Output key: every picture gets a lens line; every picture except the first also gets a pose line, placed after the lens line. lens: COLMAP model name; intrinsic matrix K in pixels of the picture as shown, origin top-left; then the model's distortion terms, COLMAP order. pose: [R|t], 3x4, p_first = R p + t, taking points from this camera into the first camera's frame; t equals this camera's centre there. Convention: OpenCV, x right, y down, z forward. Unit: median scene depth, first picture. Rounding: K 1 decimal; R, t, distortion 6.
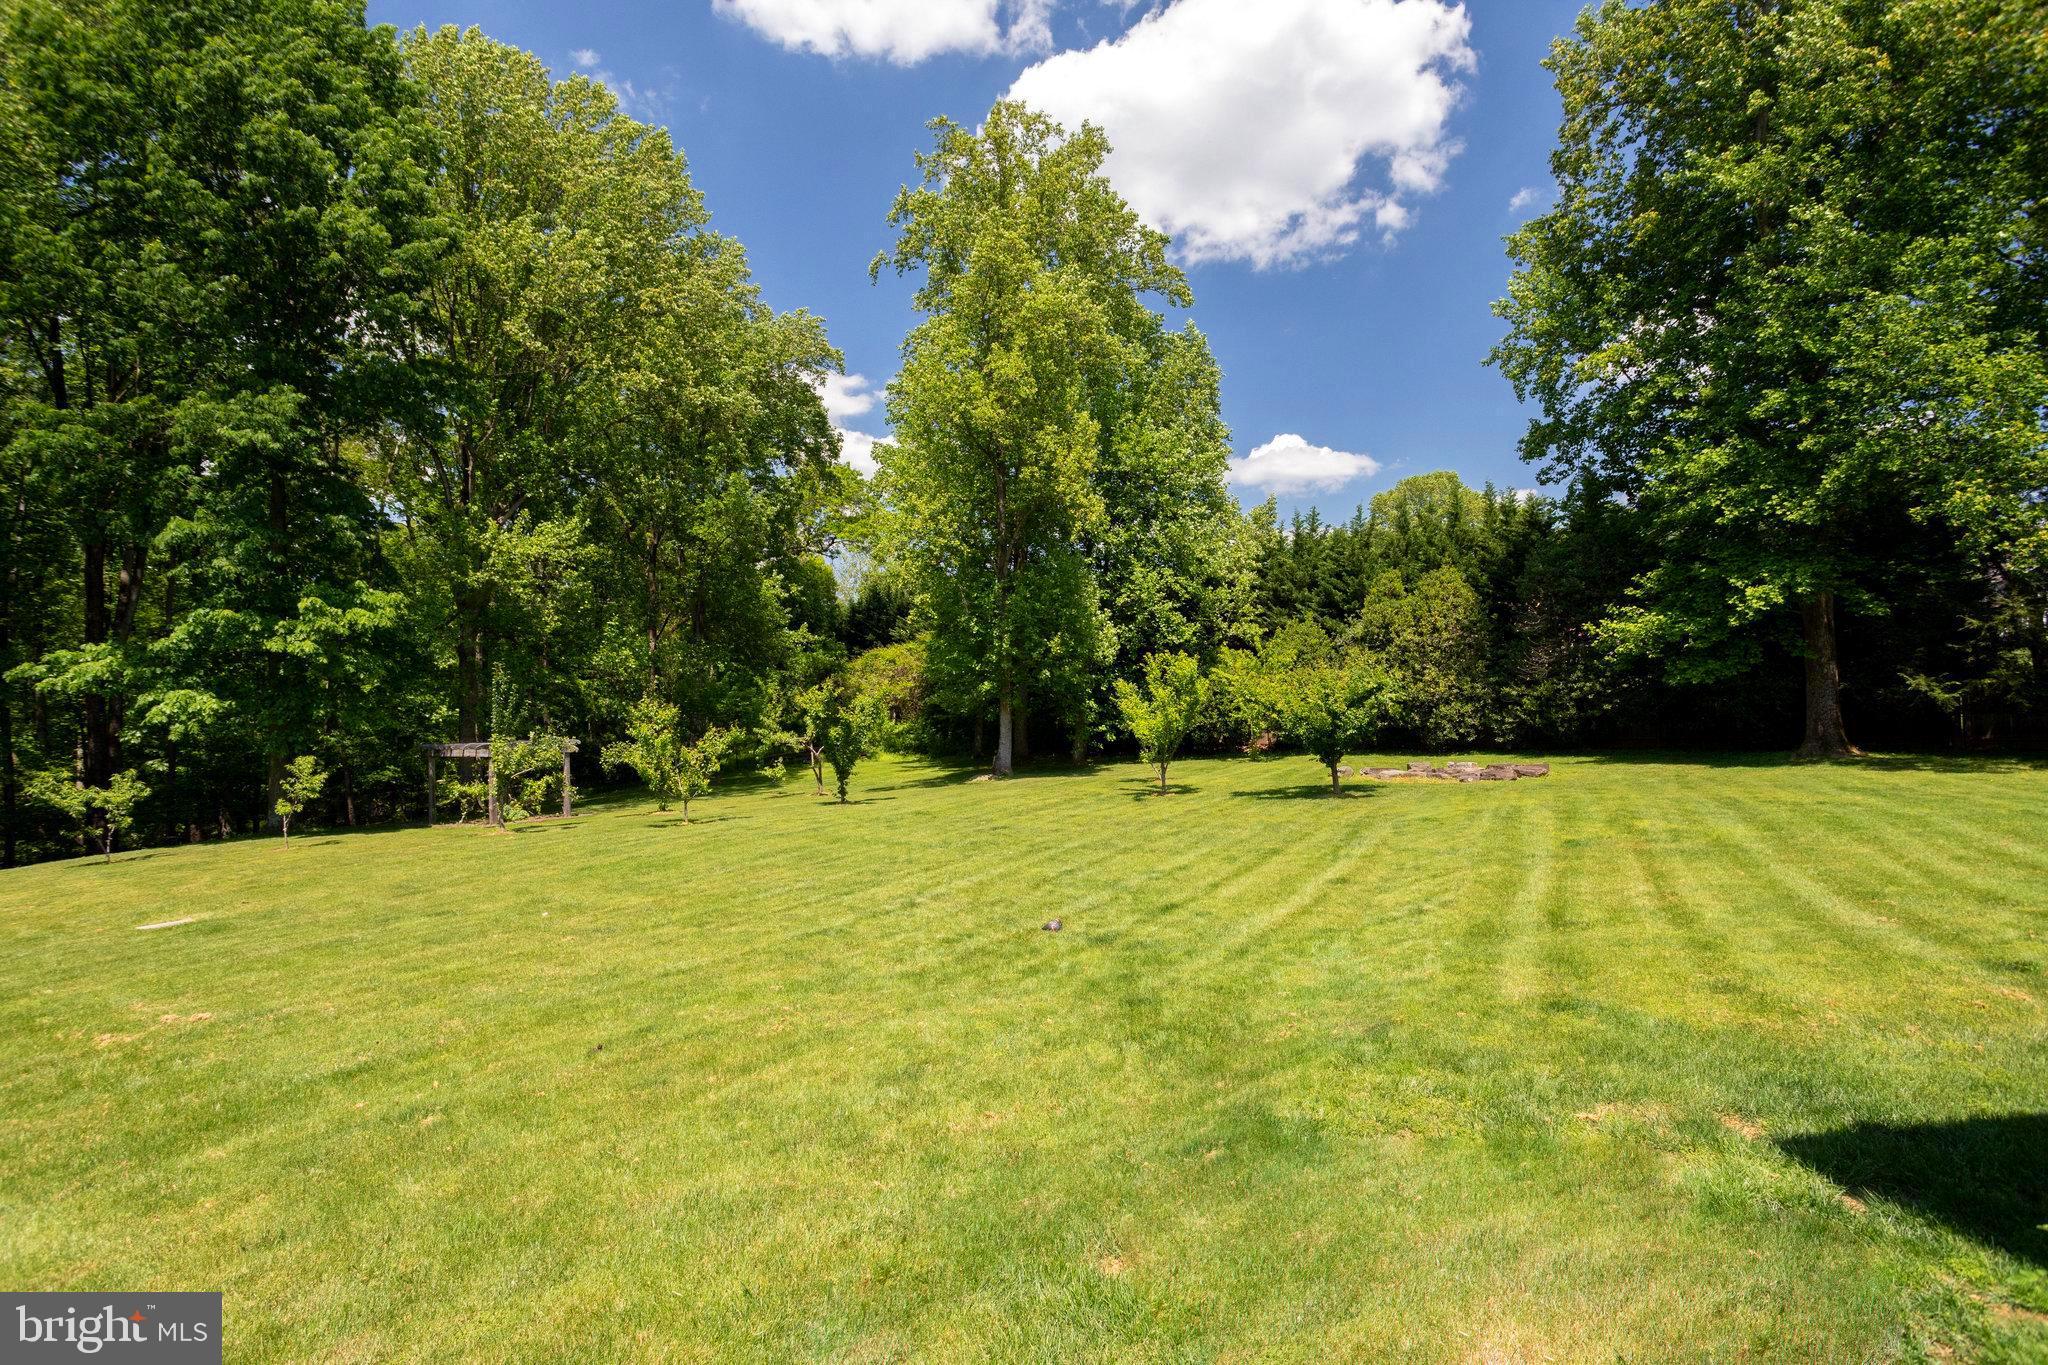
lens RADIAL K [[980.6, 0, 1035.4], [0, 980.6, 666.0], [0, 0, 1]] dist [-0.030578, 0.018919]
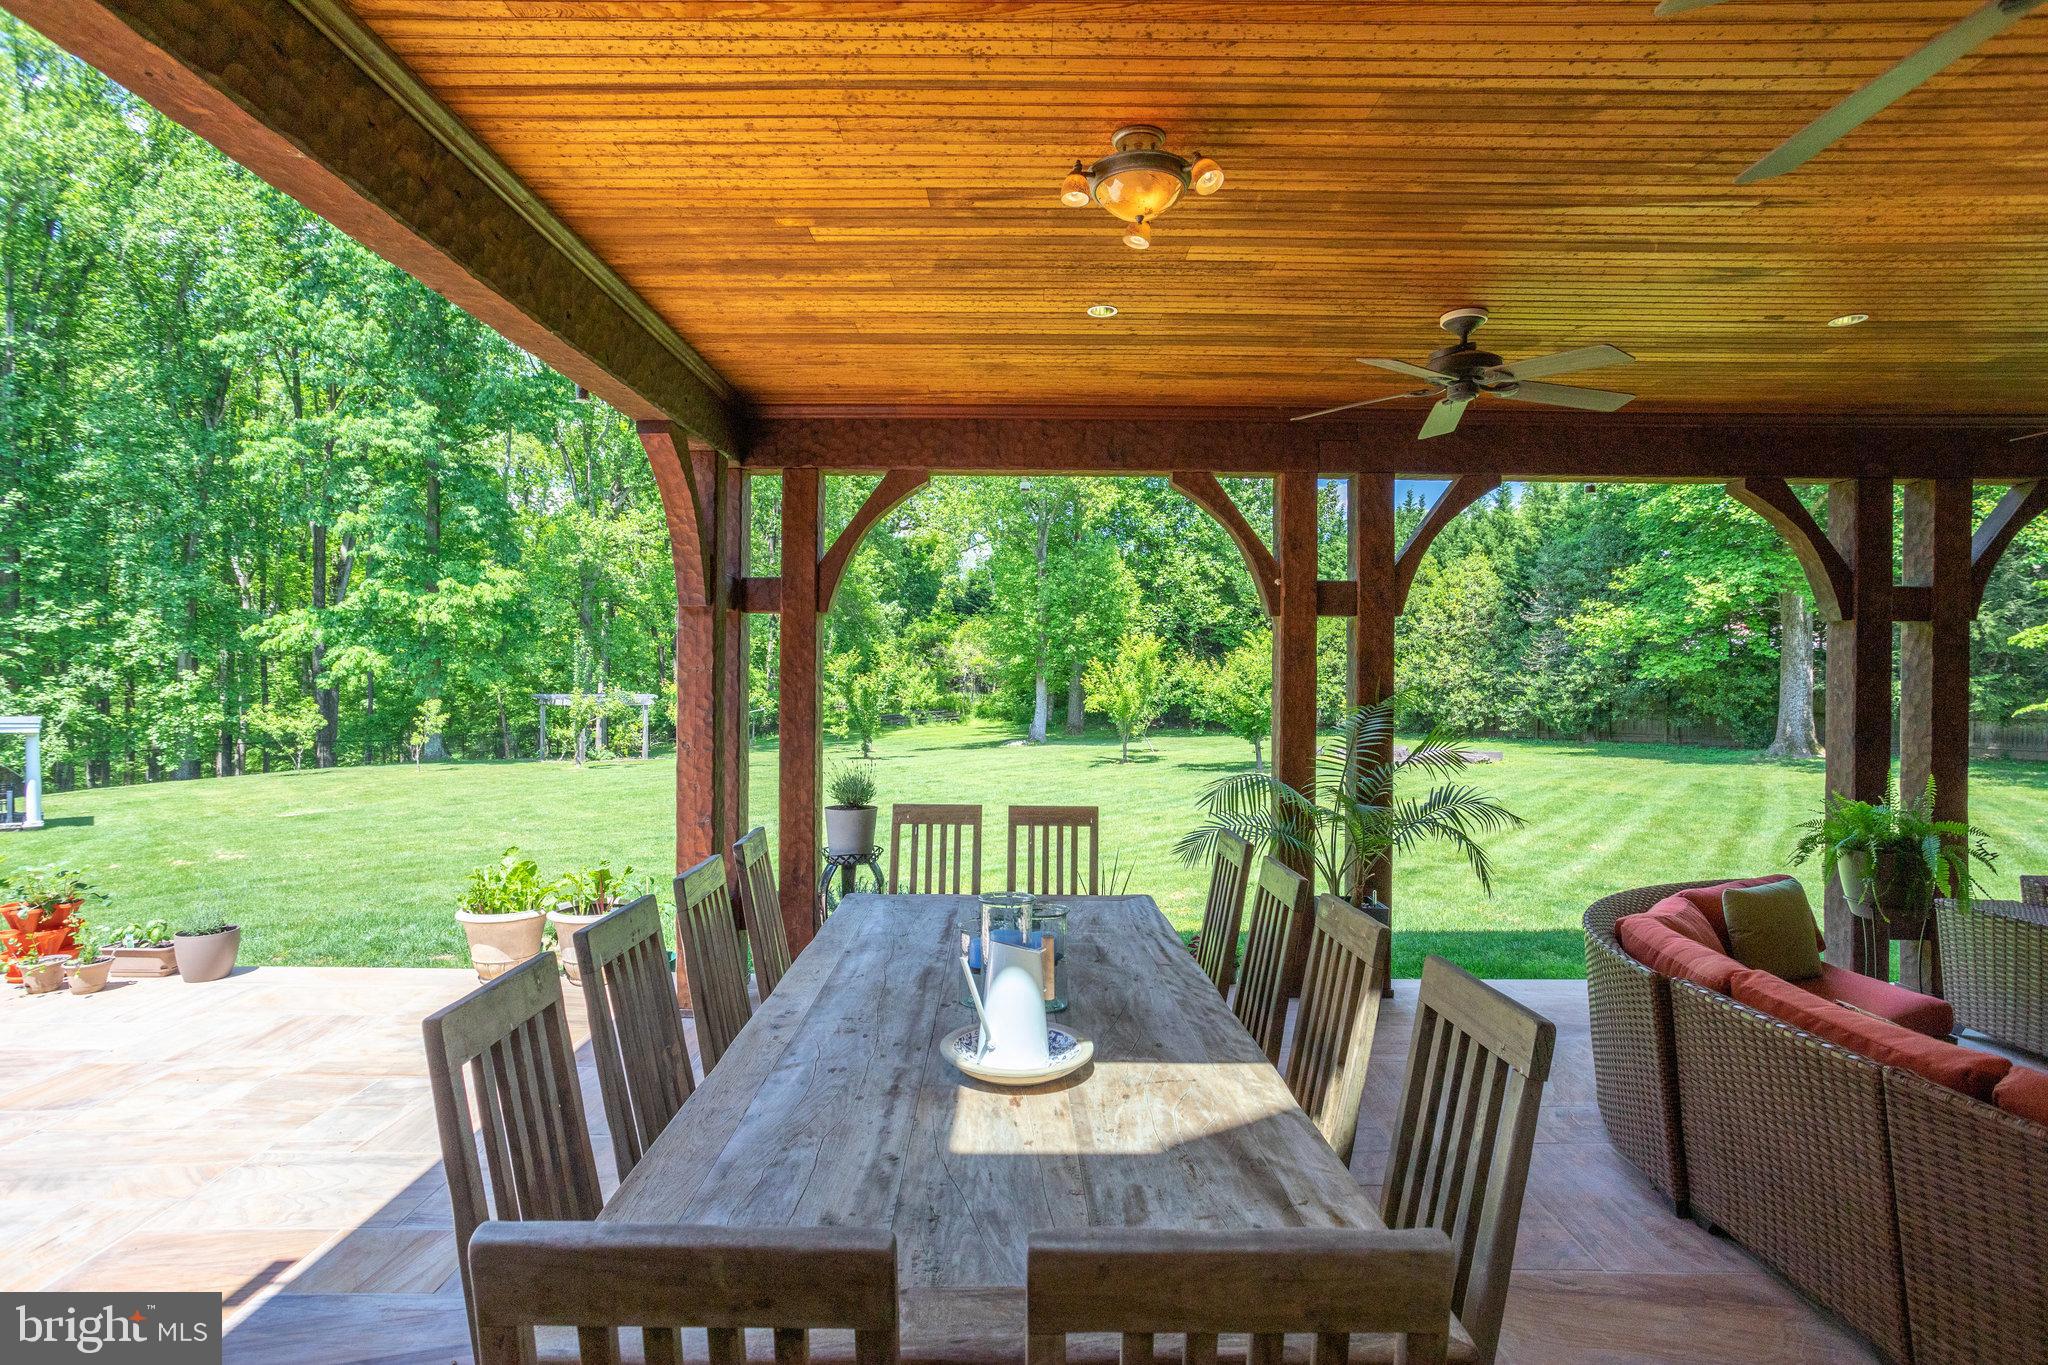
lens RADIAL K [[980.6, 0, 1011.9], [0, 980.6, 670.2], [0, 0, 1]] dist [-0.030578, 0.018919]
pose [[0.983982, 0.031592, -0.175445, 0.150229], [-0.025627, 0.999017, 0.036162, -0.008104], [0.176415, -0.031087, 0.983825, -0.083556]]
